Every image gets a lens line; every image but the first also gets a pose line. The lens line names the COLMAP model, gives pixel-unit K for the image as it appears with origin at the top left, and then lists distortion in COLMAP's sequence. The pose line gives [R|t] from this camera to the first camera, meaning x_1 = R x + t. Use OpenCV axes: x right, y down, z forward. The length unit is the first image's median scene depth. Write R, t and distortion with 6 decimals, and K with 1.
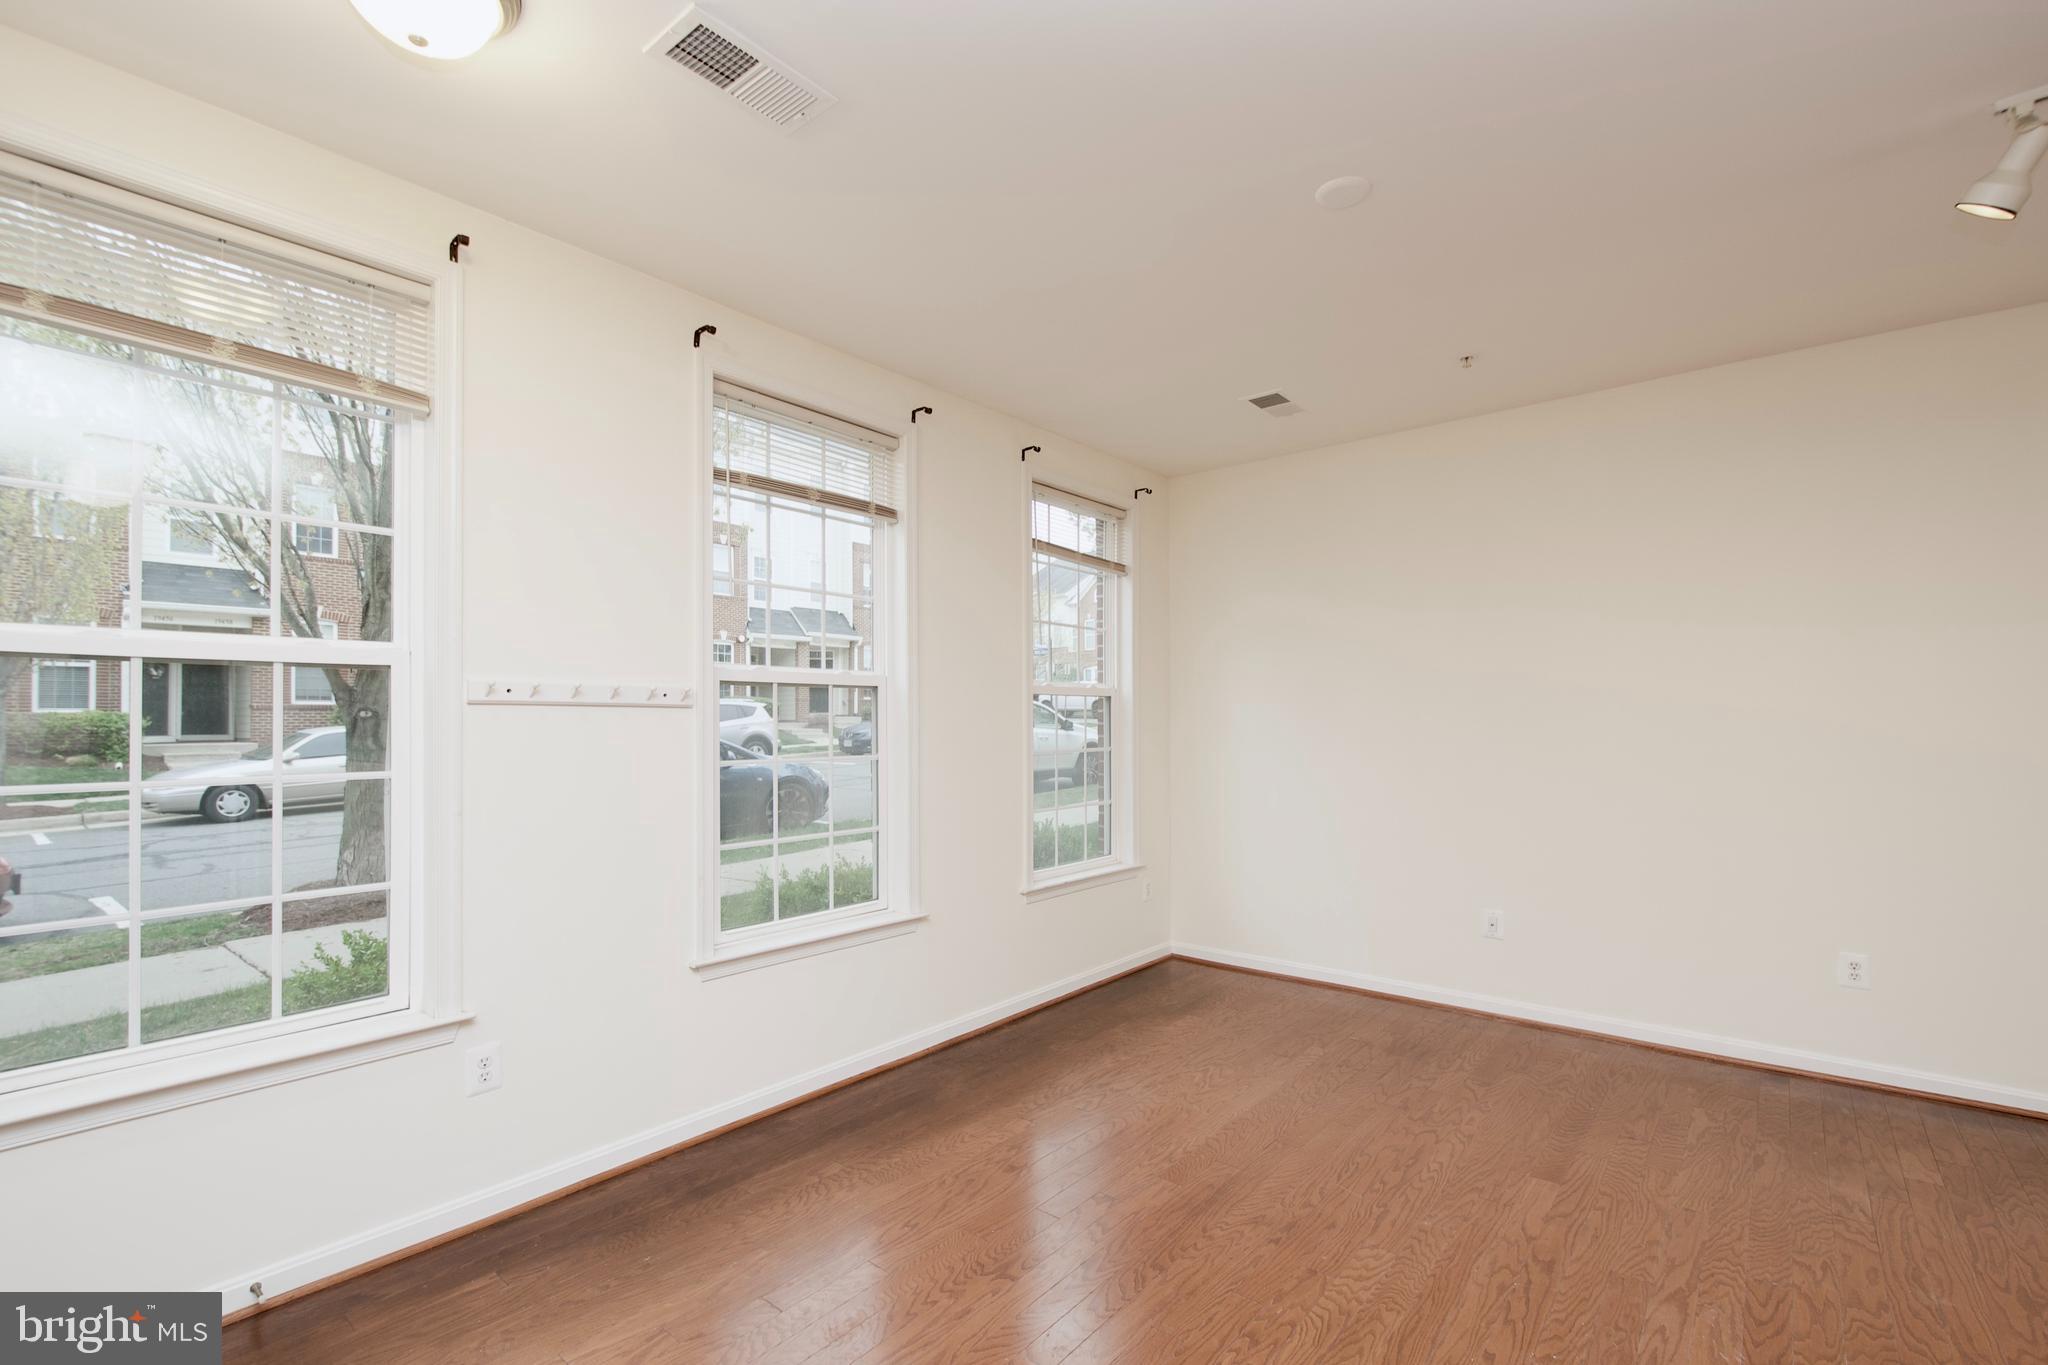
lens RADIAL K [[899.1, 0, 1064.6], [0, 899.1, 687.2], [0, 0, 1]] dist [0.000042, 0.000003]
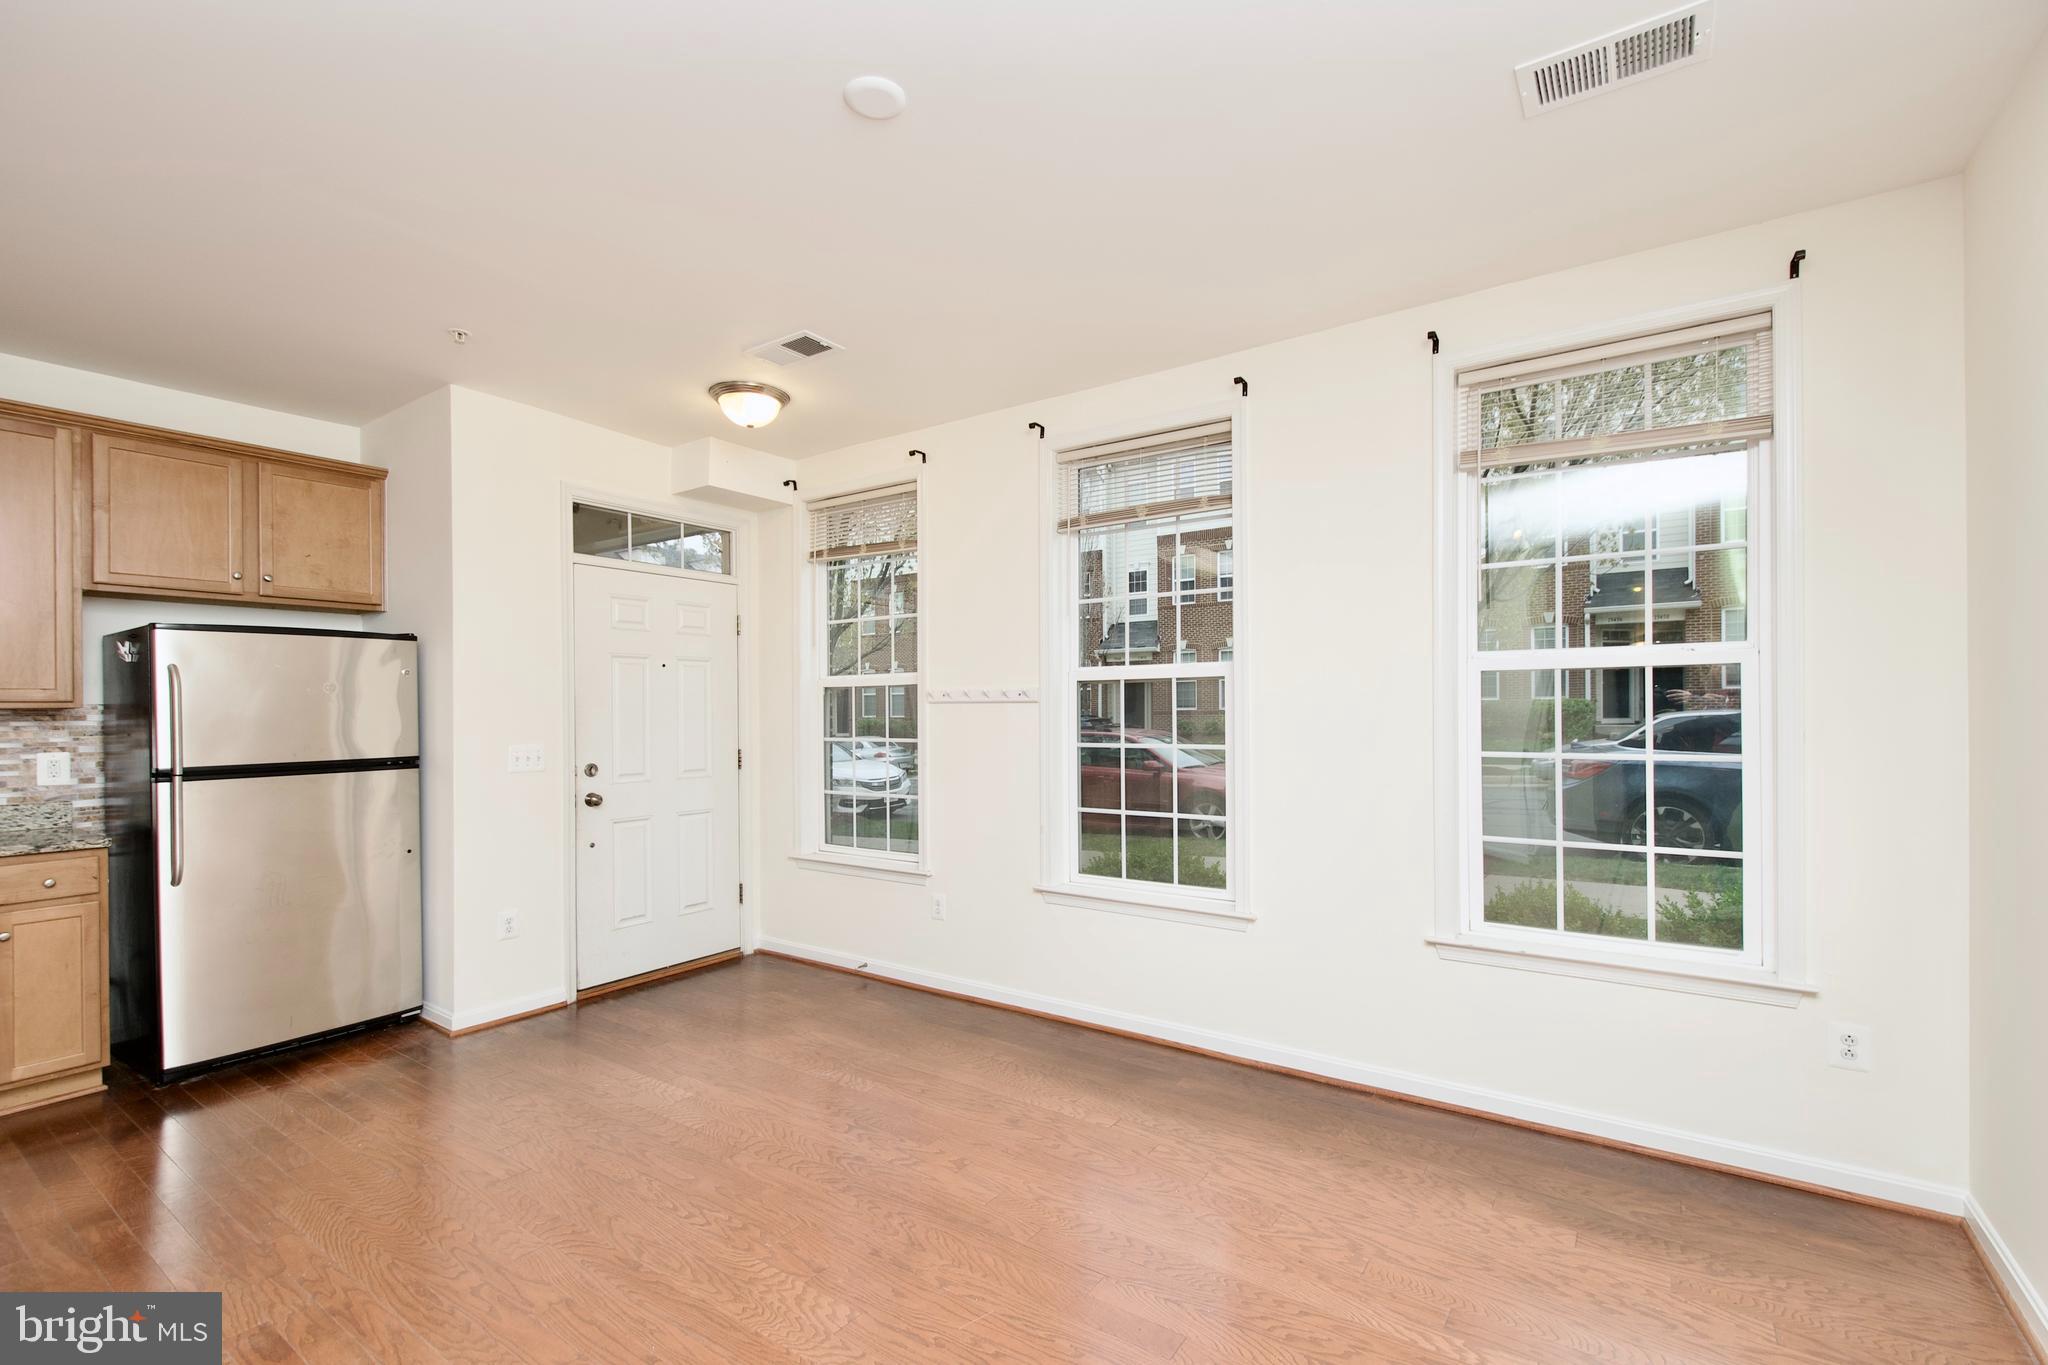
lens RADIAL K [[894.6, 0, 1025.9], [0, 894.6, 718.8], [0, 0, 1]] dist [-0.000960, 0.000216]
pose [[0.061640, -0.000428, -0.998098, 0.839467], [0.037538, 0.999293, 0.001890, 0.036698], [0.997392, -0.037583, 0.061612, 0.788032]]
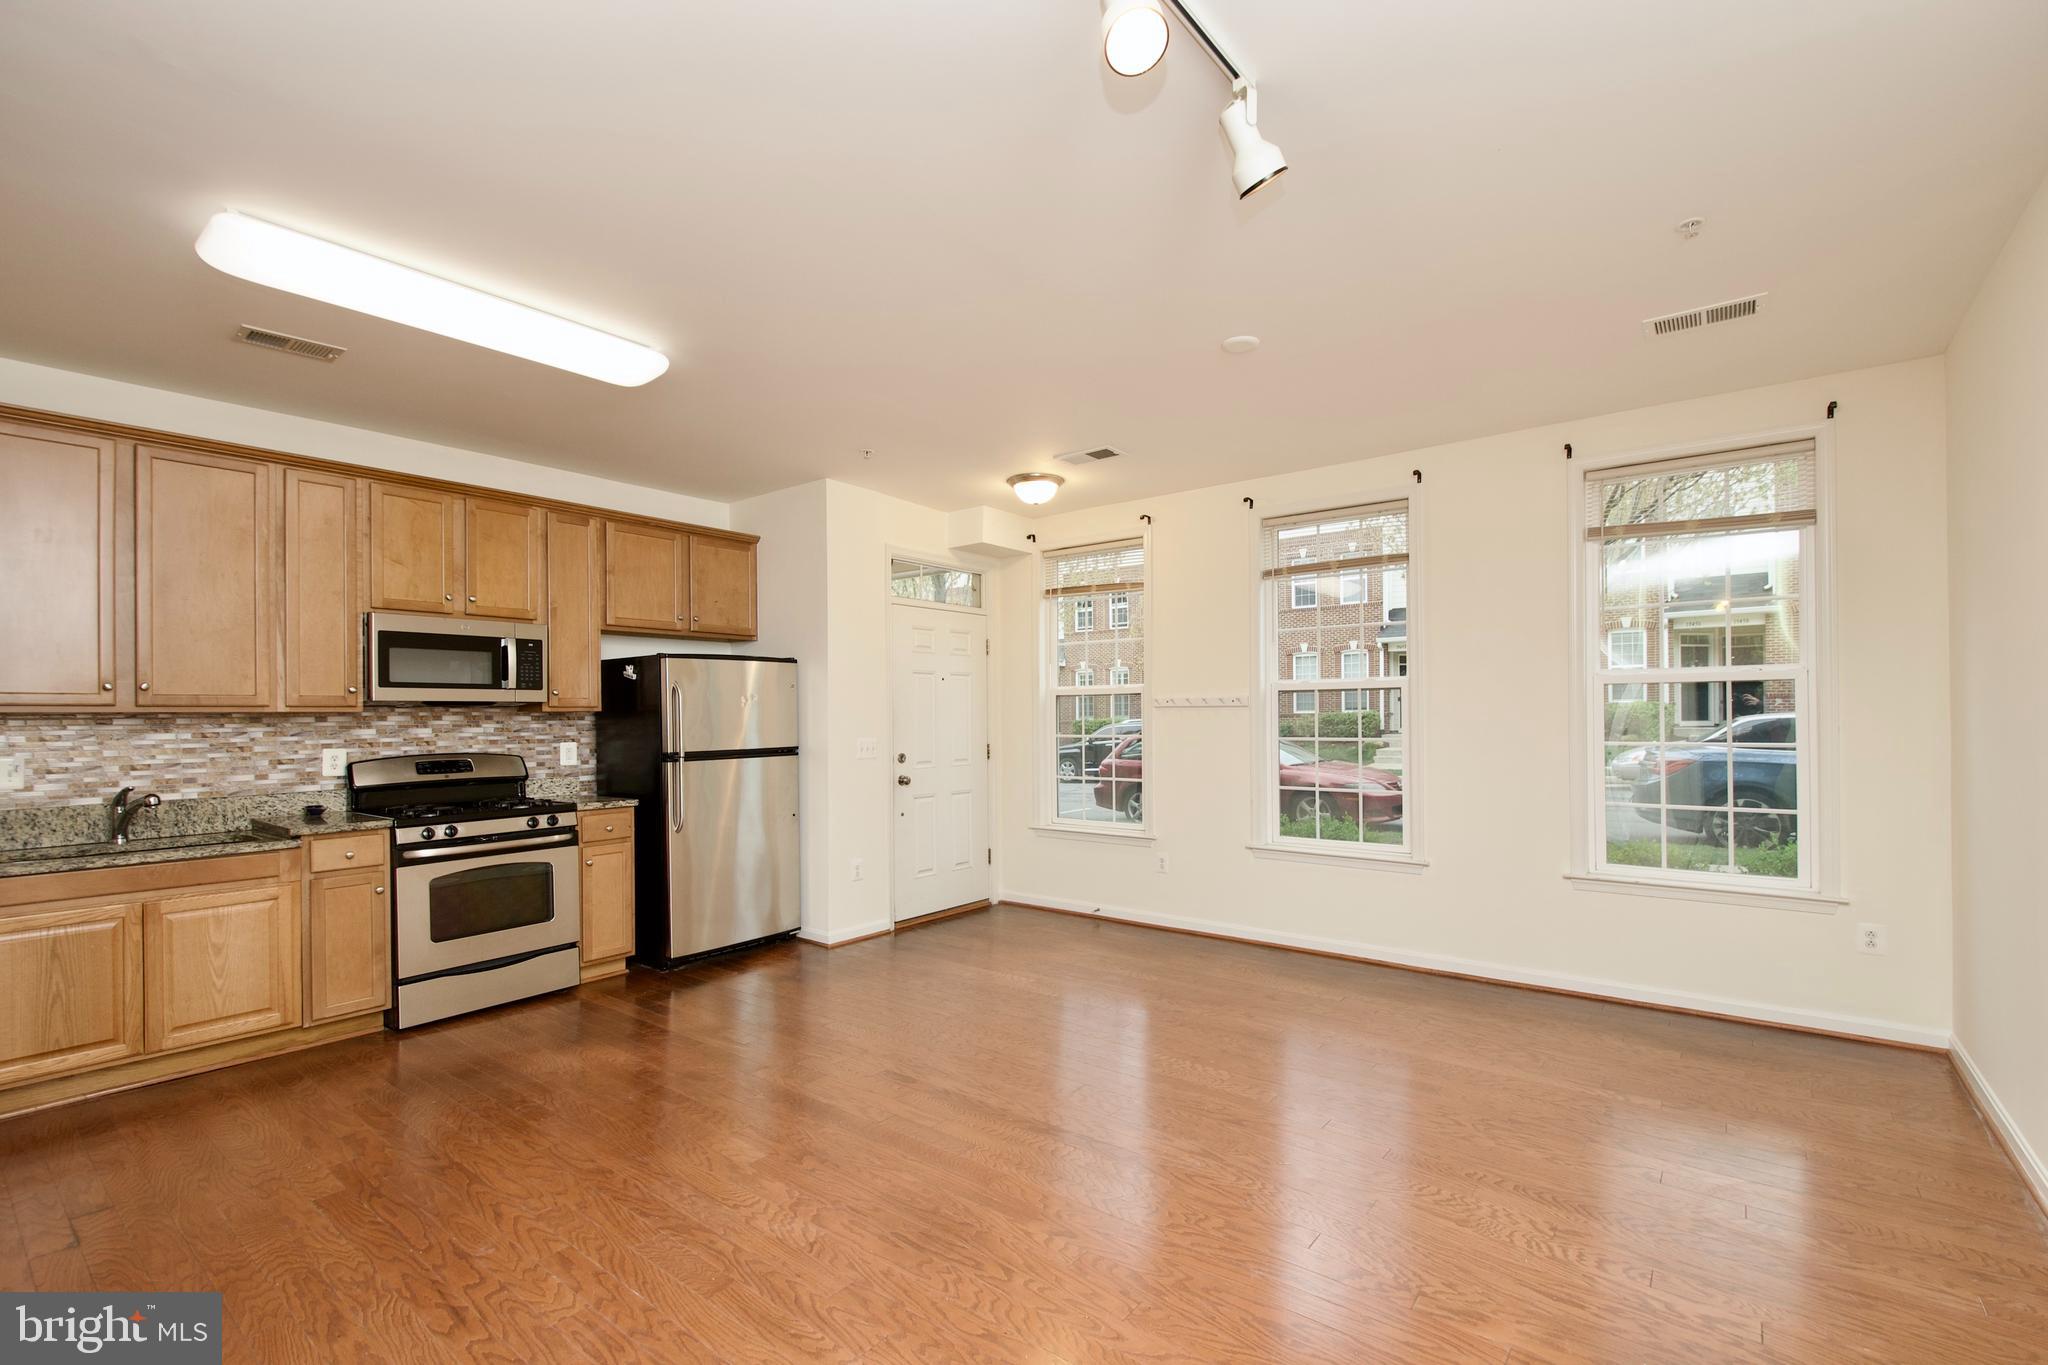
lens RADIAL K [[892.3, 0, 1023.8], [0, 892.3, 717.0], [0, 0, 1]] dist [-0.000481, -0.000792]
pose [[0.001470, -0.006566, -0.999977, 1.234973], [0.037419, 0.999278, -0.006506, 0.030839], [0.999299, -0.037409, 0.001715, 0.473950]]
